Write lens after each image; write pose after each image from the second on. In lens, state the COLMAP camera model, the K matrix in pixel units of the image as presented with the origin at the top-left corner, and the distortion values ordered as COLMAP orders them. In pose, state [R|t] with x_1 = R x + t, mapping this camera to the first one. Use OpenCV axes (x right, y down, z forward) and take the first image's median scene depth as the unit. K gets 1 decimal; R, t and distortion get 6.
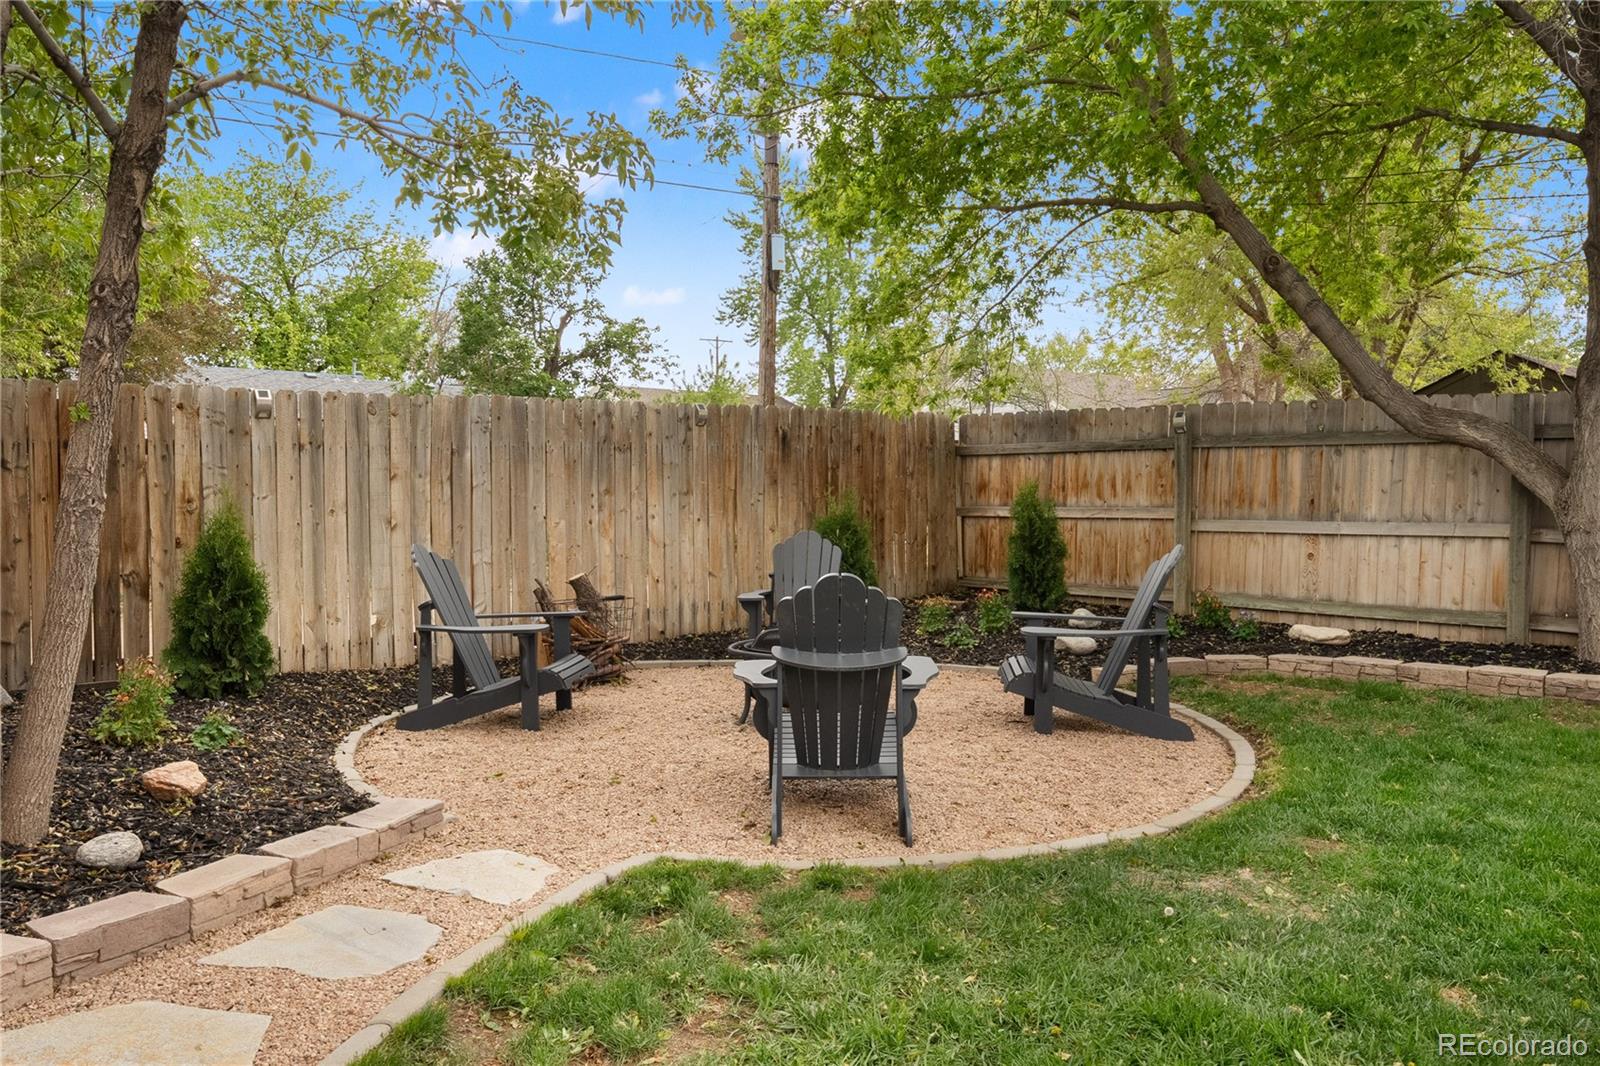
lens RADIAL K [[1216.4, 0, 797.7], [0, 1216.4, 524.9], [0, 0, 1]] dist [0.005646, -0.000337]
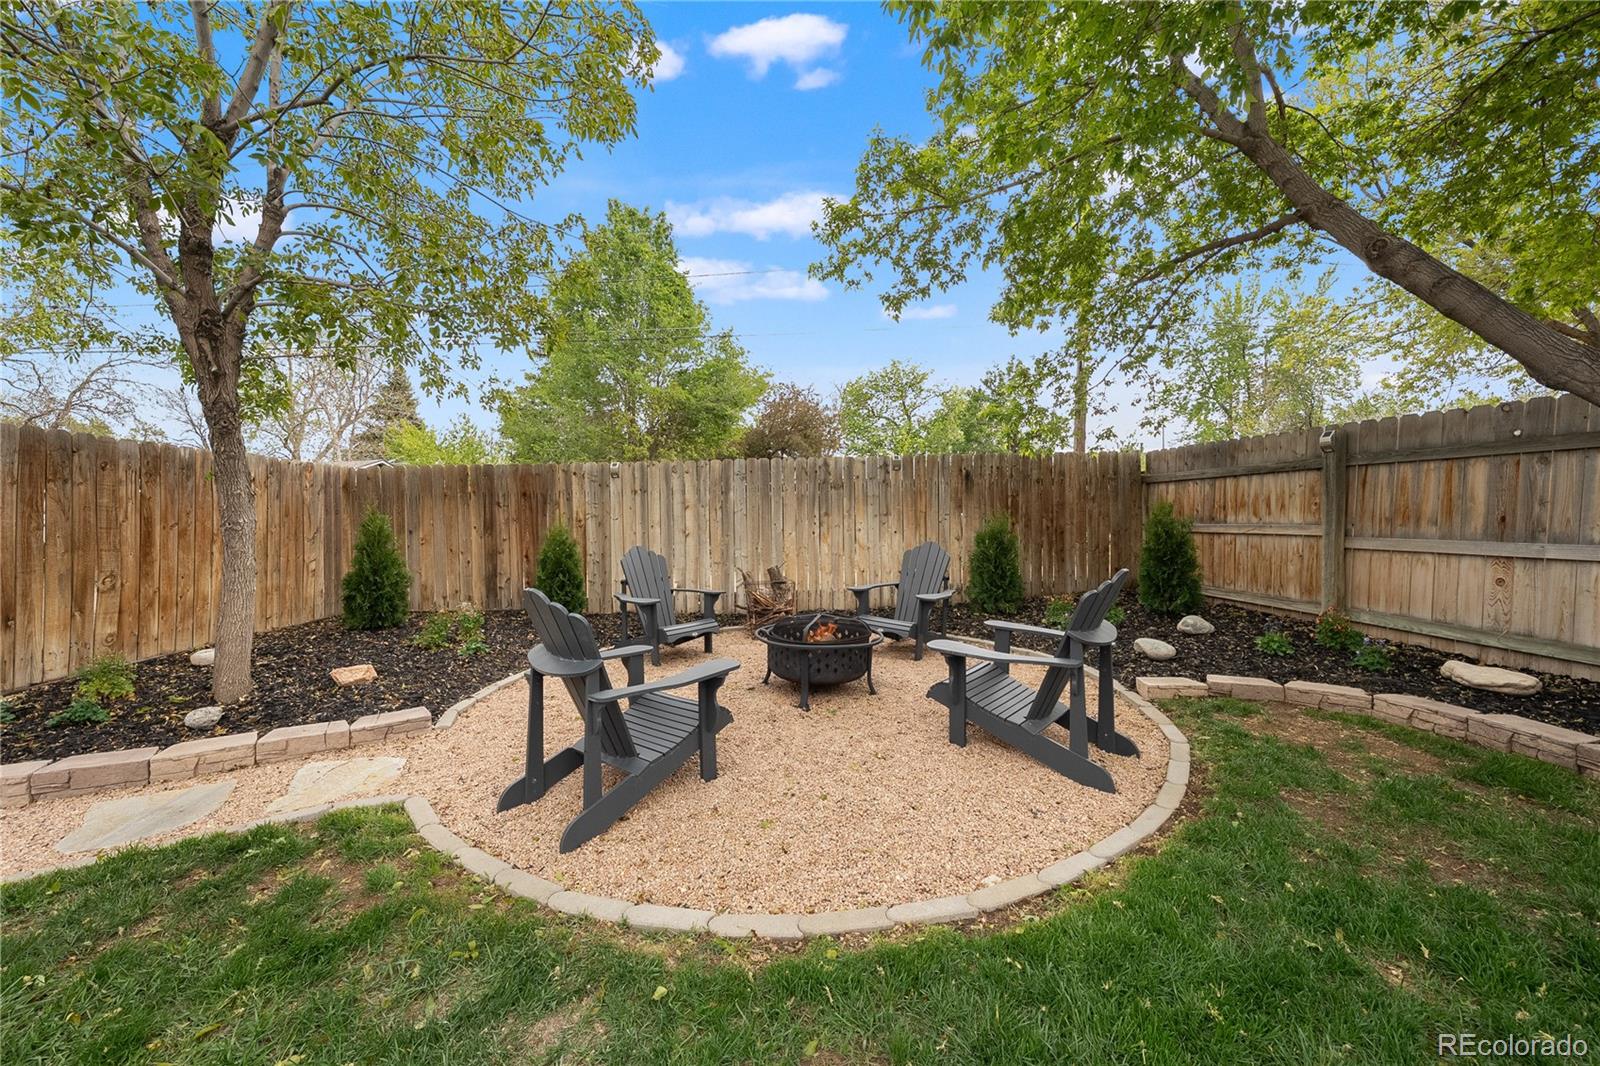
lens RADIAL K [[585.1, 0, 788.3], [0, 585.1, 527.2], [0, 0, 1]] dist [-0.003572, 0.000056]
pose [[0.788172, 0.006282, -0.615423, 0.271330], [-0.008011, 0.999968, -0.000052, -0.009332], [0.615403, 0.004971, 0.788197, 0.352164]]
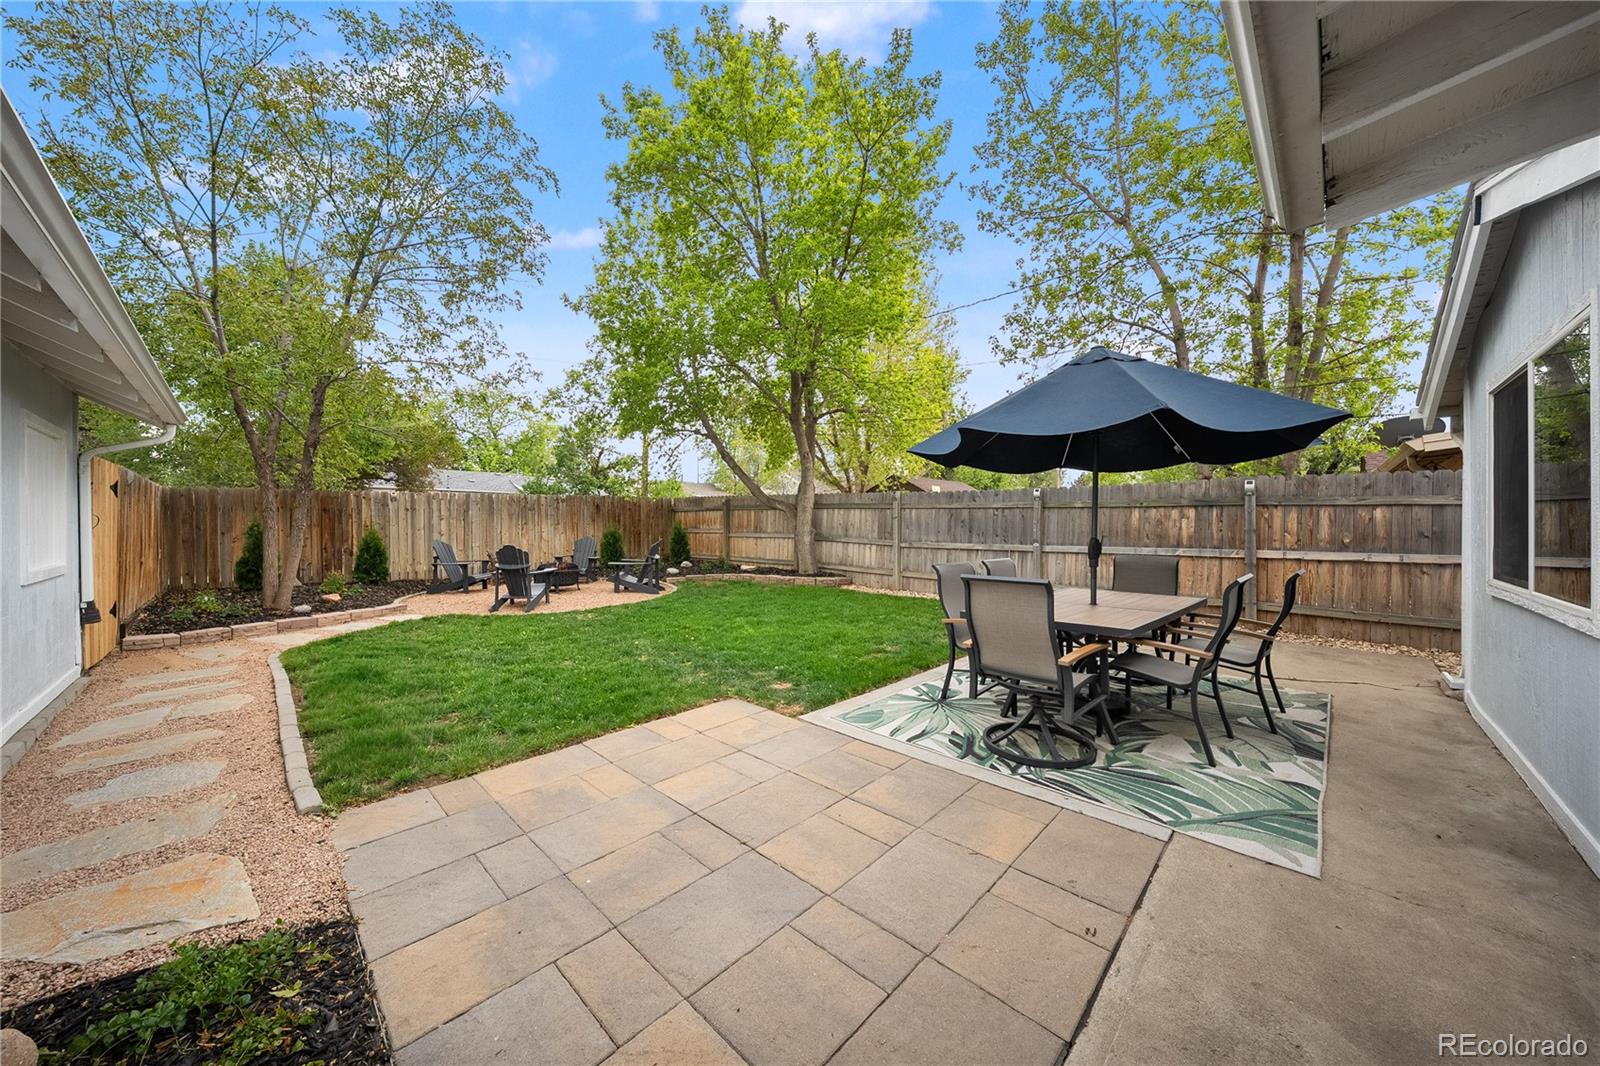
lens RADIAL K [[546.8, 0, 799.4], [0, 546.8, 530.7], [0, 0, 1]] dist [-0.002919, -0.000081]
pose [[0.996771, -0.000667, 0.080293, 0.412920], [0.001850, 0.999891, -0.014661, 0.011521], [-0.080274, 0.014762, 0.996664, -0.422451]]
